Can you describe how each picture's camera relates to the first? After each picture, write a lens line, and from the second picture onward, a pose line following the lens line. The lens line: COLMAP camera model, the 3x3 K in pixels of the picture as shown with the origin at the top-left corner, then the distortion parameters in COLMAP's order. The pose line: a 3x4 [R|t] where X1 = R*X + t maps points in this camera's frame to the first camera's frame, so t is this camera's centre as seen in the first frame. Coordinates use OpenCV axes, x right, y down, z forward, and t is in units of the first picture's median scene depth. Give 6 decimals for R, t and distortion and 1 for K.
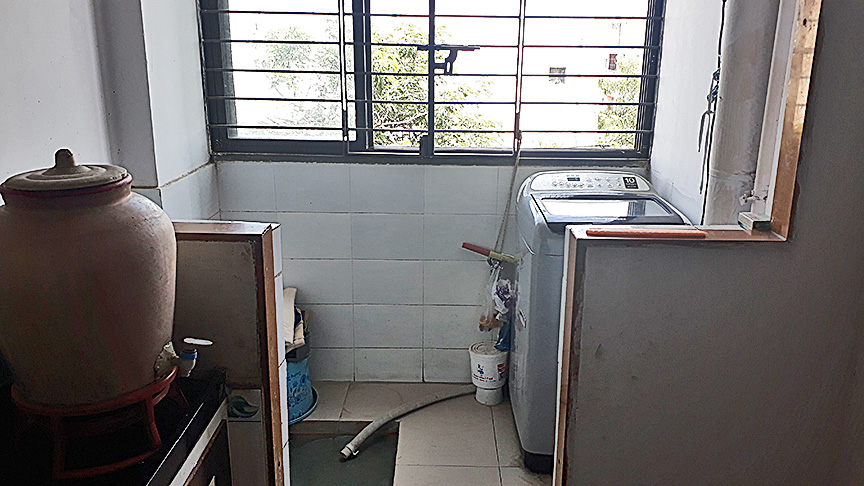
lens RADIAL K [[683.5, 0, 443.6], [0, 683.5, 238.6], [0, 0, 1]] dist [0.086566, -0.148510]
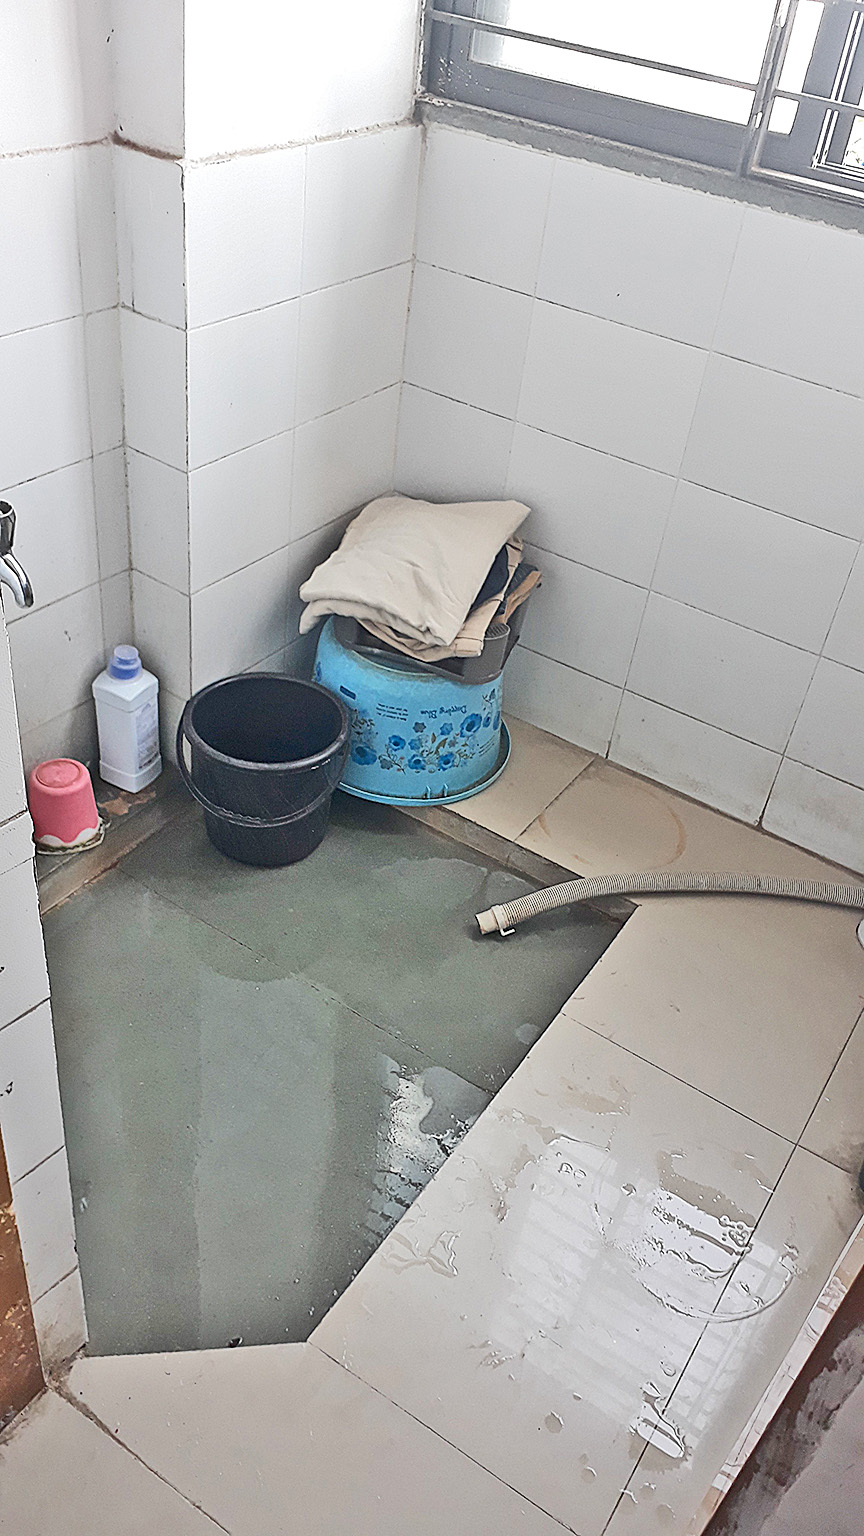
lens RADIAL K [[1215.1, 0, 434.0], [0, 1215.1, 789.6], [0, 0, 1]] dist [0.086566, -0.148510]
pose [[0.837564, 0.400821, -0.371253, 0.077006], [-0.242850, 0.881845, 0.404195, -0.062108], [0.489397, -0.248380, 0.835941, 0.338590]]
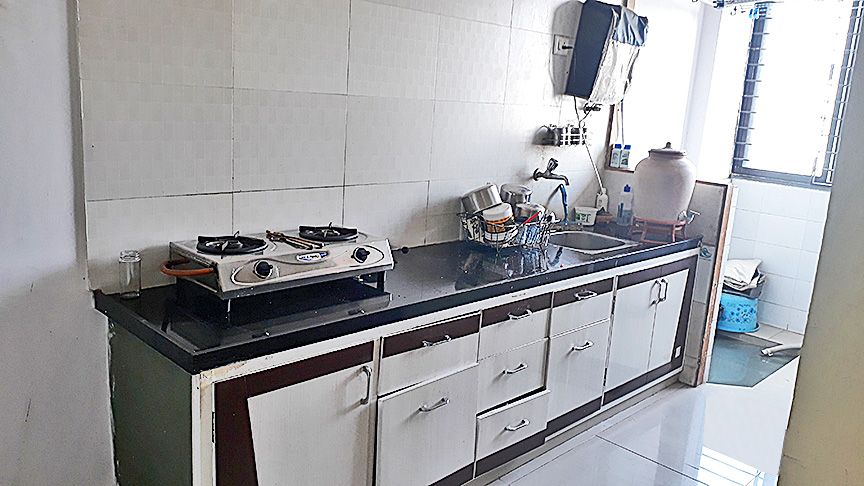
lens RADIAL K [[683.5, 0, 443.6], [0, 683.5, 238.6], [0, 0, 1]] dist [0.086566, -0.148510]
pose [[0.713998, 0.180412, -0.676504, 0.367240], [-0.241256, 0.970452, 0.004176, 0.207680], [0.657269, 0.160229, 0.736427, -0.759648]]
